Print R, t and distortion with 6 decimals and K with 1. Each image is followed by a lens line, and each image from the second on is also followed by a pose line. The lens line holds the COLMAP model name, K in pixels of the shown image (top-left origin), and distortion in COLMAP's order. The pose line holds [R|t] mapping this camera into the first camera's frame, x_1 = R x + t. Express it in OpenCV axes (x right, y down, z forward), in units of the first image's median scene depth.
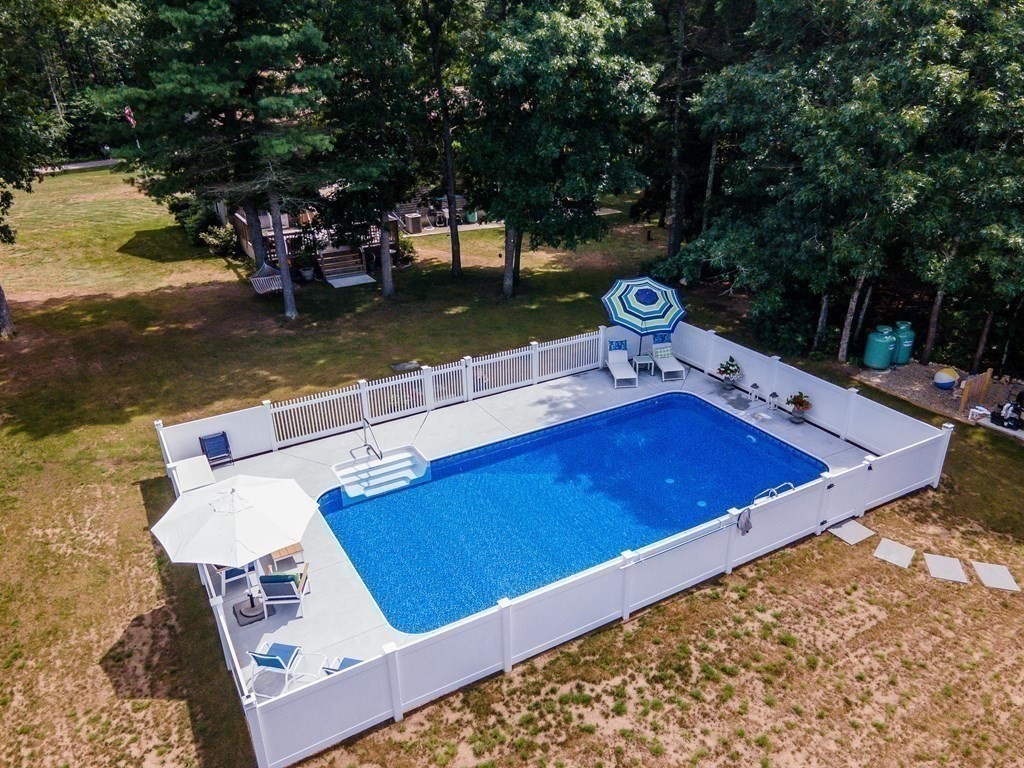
lens RADIAL K [[747.4, 0, 513.2], [0, 747.4, 388.1], [0, 0, 1]] dist [0.039047, 0.008892]
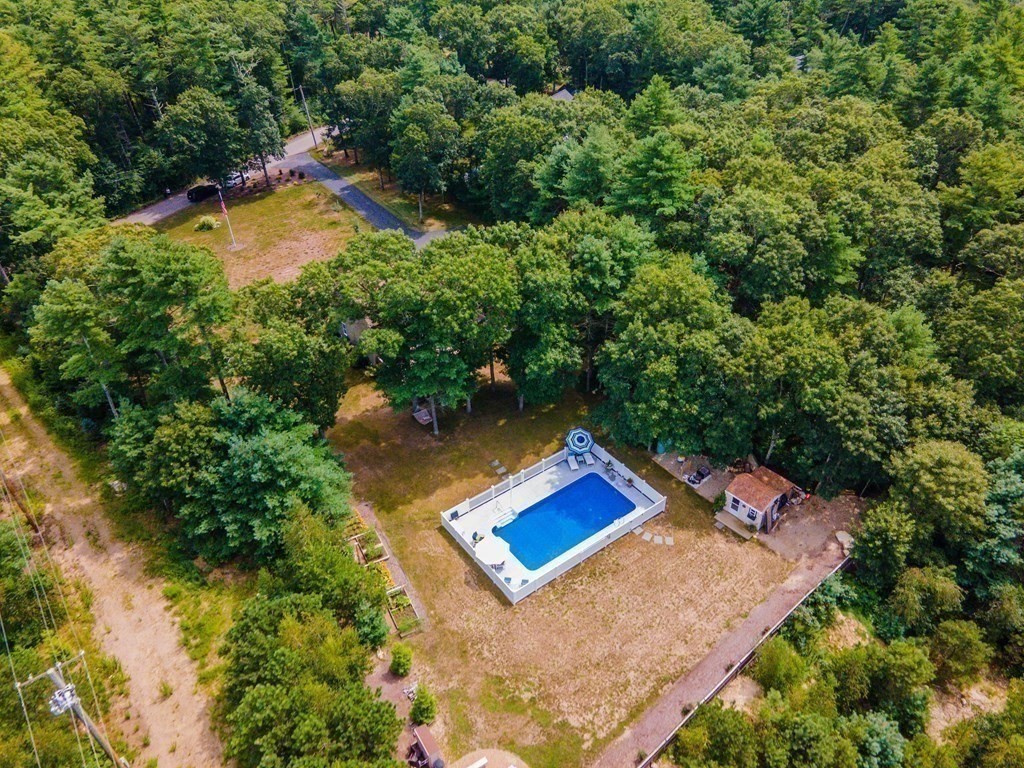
lens RADIAL K [[747.4, 0, 512.6], [0, 747.4, 388.1], [0, 0, 1]] dist [0.039047, 0.008892]
pose [[0.992780, -0.072932, 0.095233, -0.379449], [0.050377, 0.974025, 0.220764, -1.073042], [-0.108860, -0.214373, 0.970667, -1.907417]]
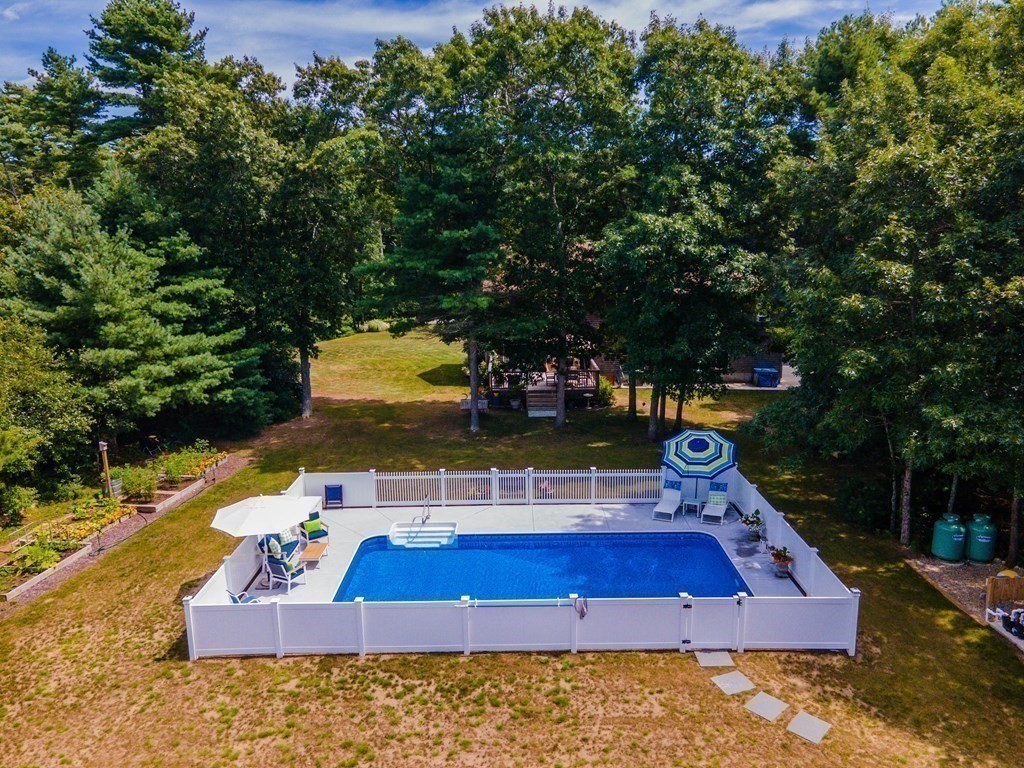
lens RADIAL K [[747.4, 0, 515.8], [0, 747.4, 391.0], [0, 0, 1]] dist [0.039047, 0.008892]
pose [[0.867644, 0.107366, -0.485456, 0.535558], [-0.208056, 0.965209, -0.158383, 0.038690], [0.451561, 0.238422, 0.859795, -0.119925]]
